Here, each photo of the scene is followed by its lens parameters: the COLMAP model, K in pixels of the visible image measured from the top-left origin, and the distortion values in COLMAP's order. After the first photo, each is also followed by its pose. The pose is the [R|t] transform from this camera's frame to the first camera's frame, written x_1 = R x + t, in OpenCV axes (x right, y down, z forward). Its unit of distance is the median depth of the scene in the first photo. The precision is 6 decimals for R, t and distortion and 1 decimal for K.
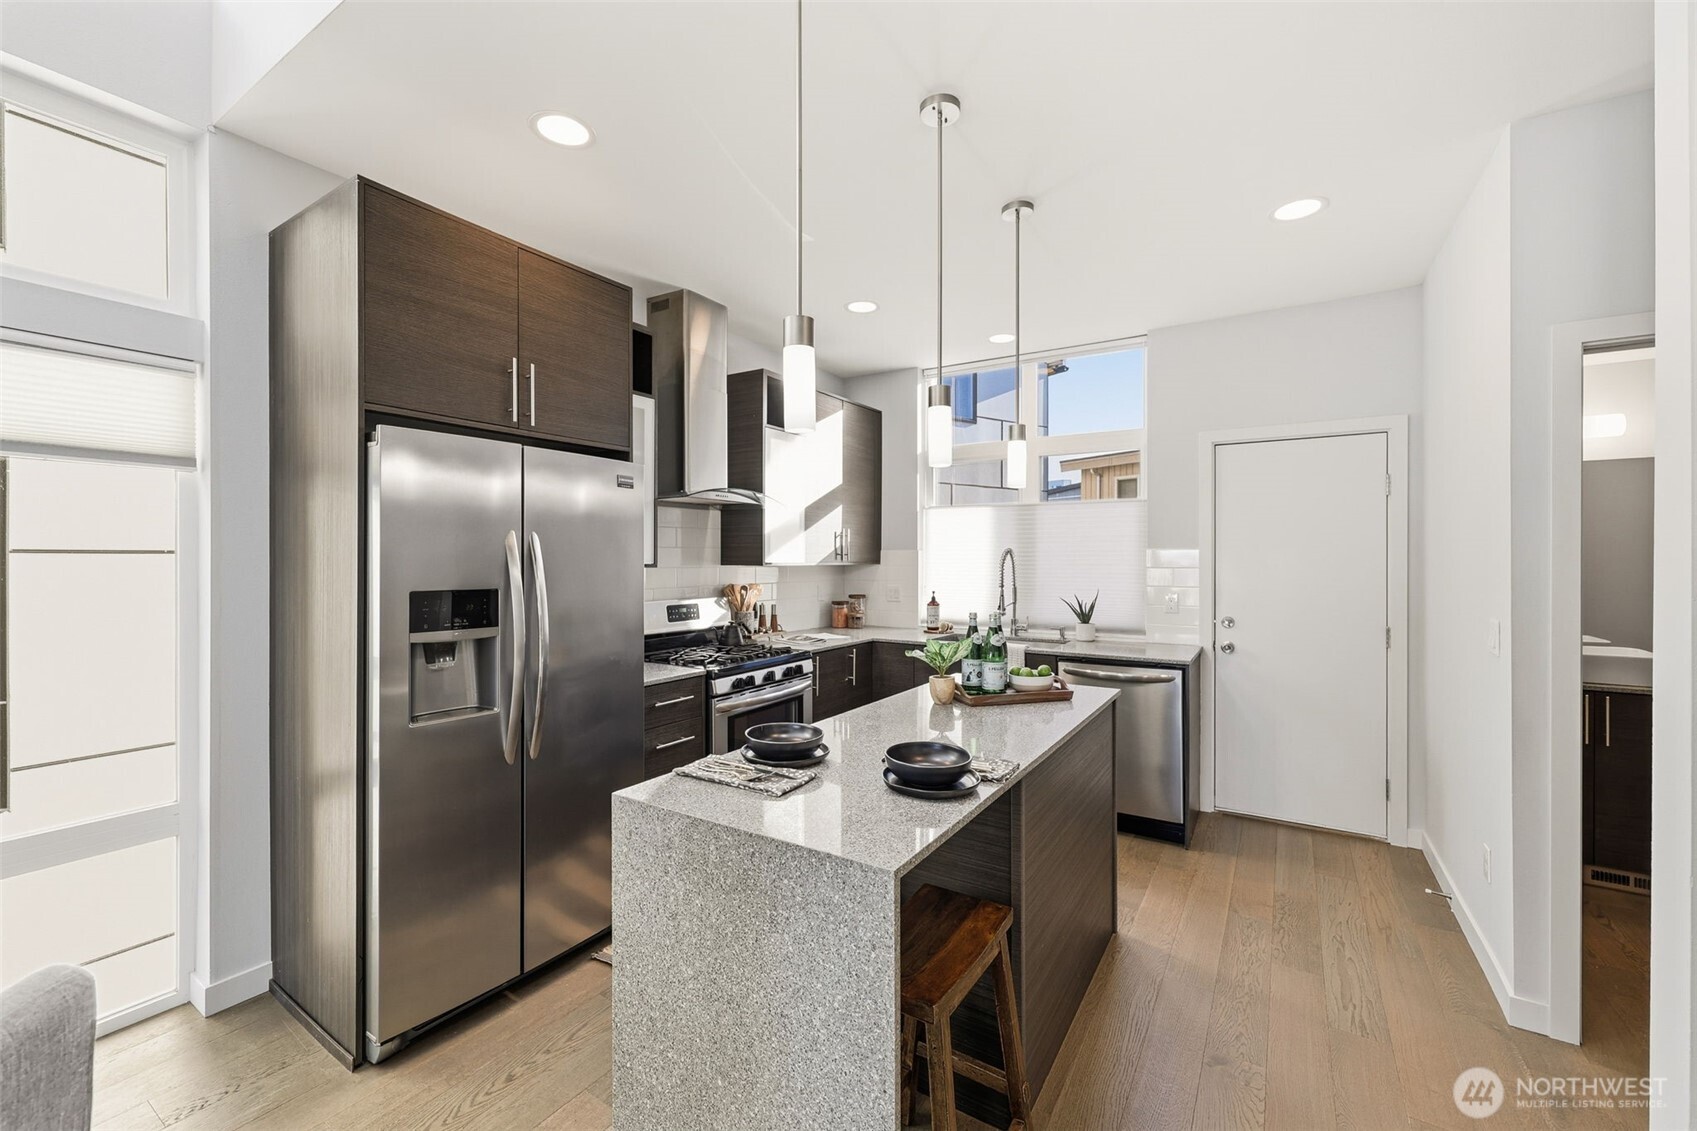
lens RADIAL K [[685.5, 0, 844.6], [0, 685.5, 567.5], [0, 0, 1]] dist [0.000339, 0.000357]
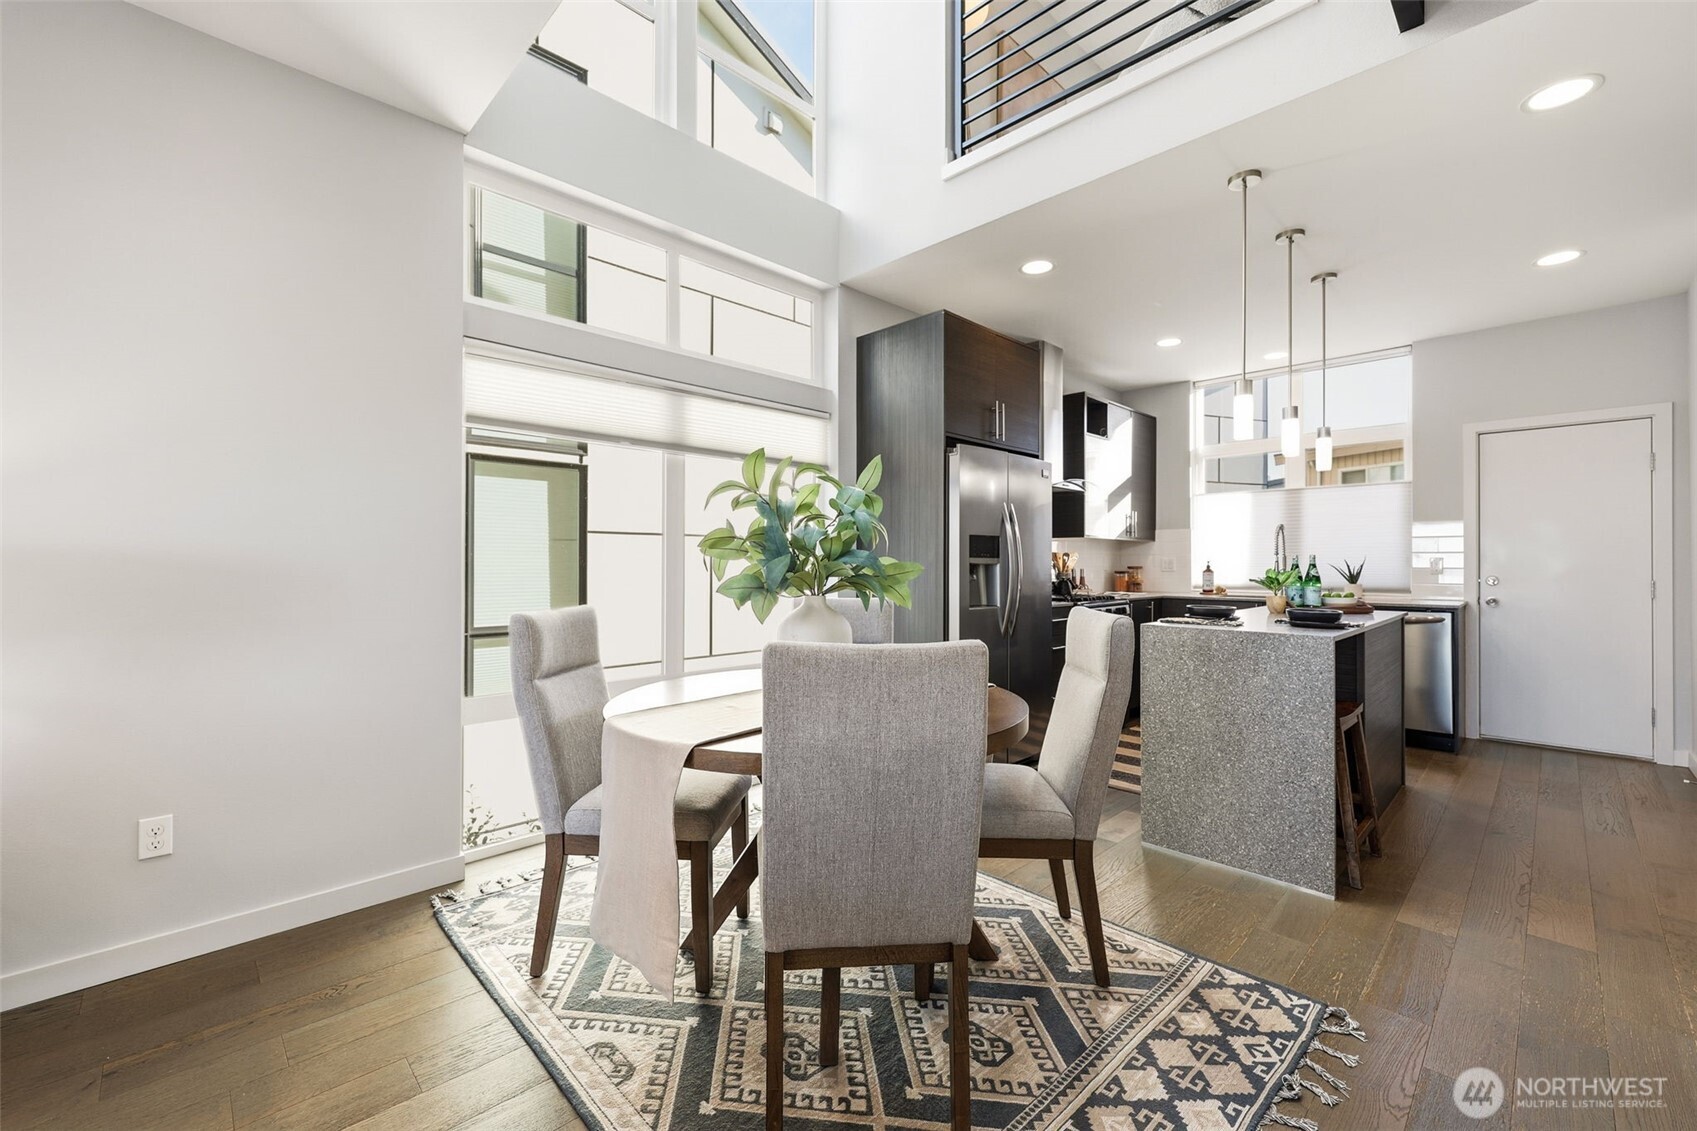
lens RADIAL K [[685.5, 0, 851.1], [0, 685.5, 565.6], [0, 0, 1]] dist [0.000339, 0.000357]
pose [[0.974594, 0.001937, -0.223970, -0.278264], [-0.003810, 0.999961, -0.007933, 0.069449], [0.223946, 0.008585, 0.974564, -0.441298]]
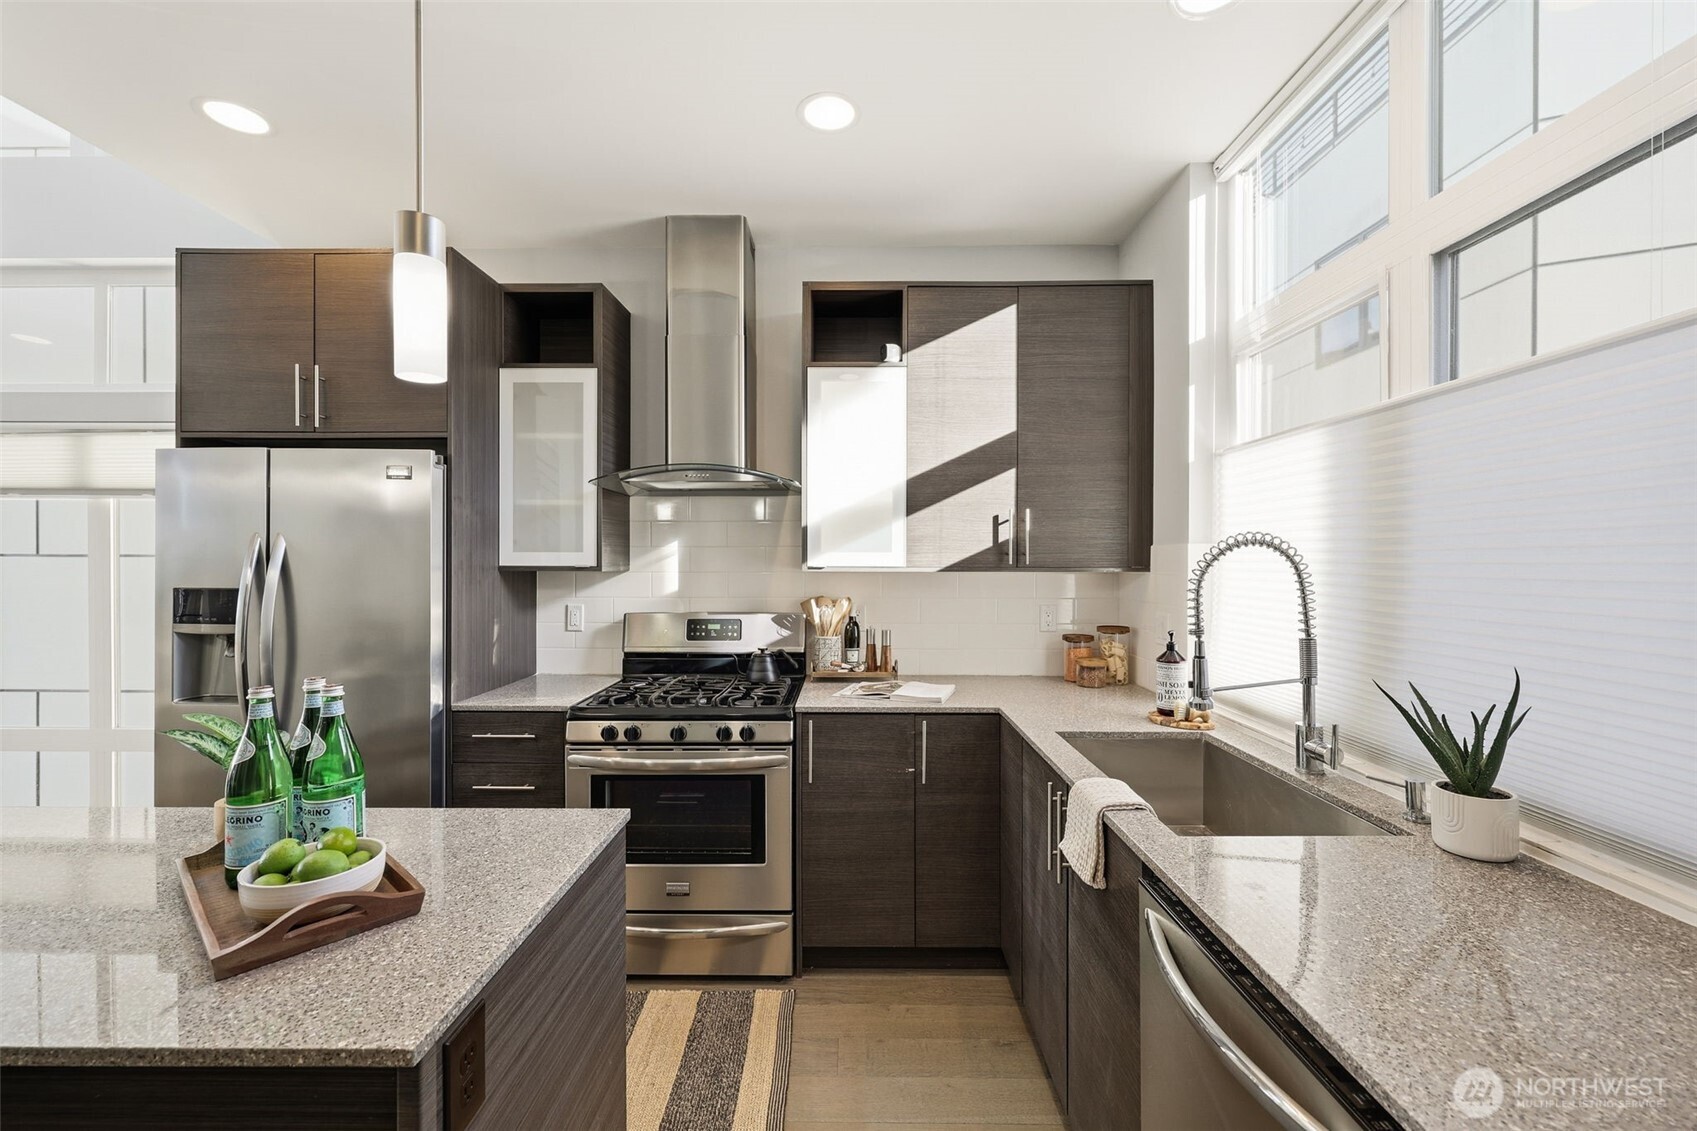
lens RADIAL K [[685.5, 0, 845.5], [0, 685.5, 563.3], [0, 0, 1]] dist [0.000339, 0.000357]
pose [[0.537059, 0.000394, -0.843545, 0.503088], [-0.010981, 0.999918, -0.006524, -0.006511], [0.843473, 0.012767, 0.537019, 0.702369]]
